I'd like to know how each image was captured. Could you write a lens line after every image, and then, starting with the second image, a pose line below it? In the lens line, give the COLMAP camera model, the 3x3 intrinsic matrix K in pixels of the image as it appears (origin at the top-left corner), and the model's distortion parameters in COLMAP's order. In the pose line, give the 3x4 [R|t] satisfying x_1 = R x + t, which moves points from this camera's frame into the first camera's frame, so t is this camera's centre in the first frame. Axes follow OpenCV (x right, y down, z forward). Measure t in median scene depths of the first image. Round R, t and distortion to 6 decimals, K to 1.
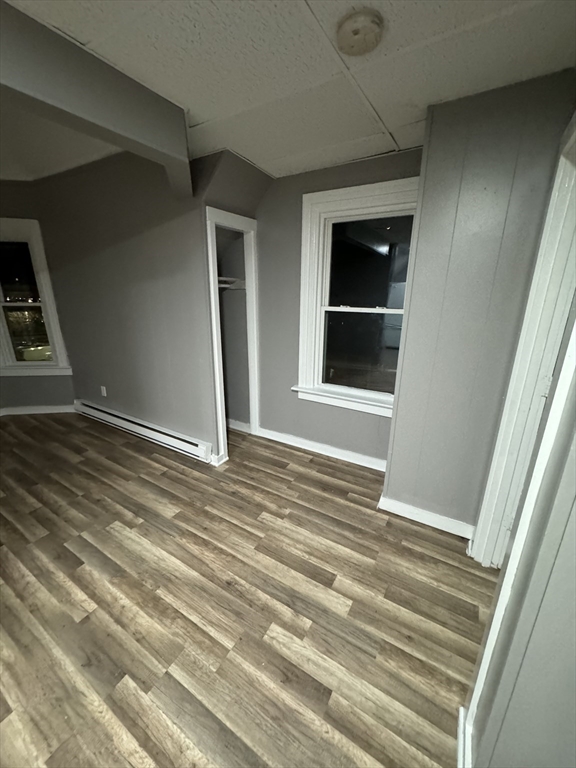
lens RADIAL K [[307.8, 0, 290.6], [0, 307.8, 383.6], [0, 0, 1]] dist [-0.002206, -0.000330]
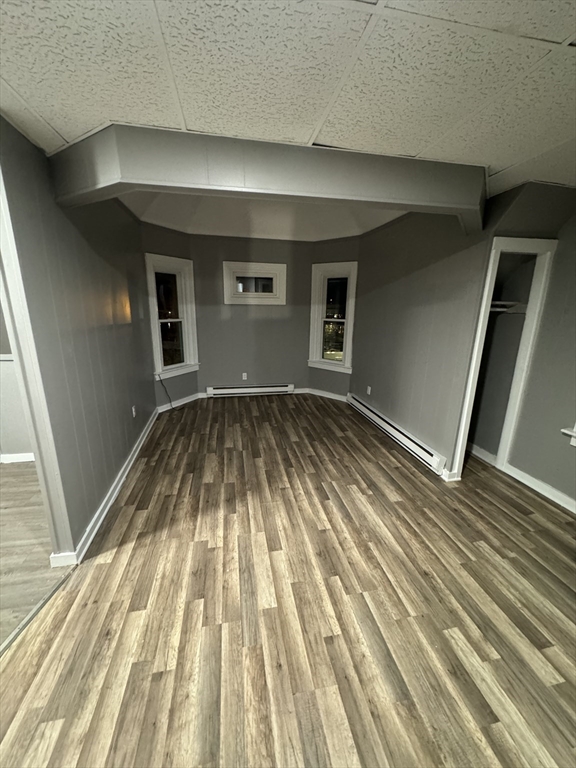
lens RADIAL K [[308.6, 0, 287.7], [0, 308.6, 384.5], [0, 0, 1]] dist [0.002367, -0.000037]
pose [[0.671445, 0.187376, -0.716974, 0.107042], [-0.226246, 0.973145, 0.042446, 0.035949], [0.705673, 0.133712, 0.695806, -0.178408]]
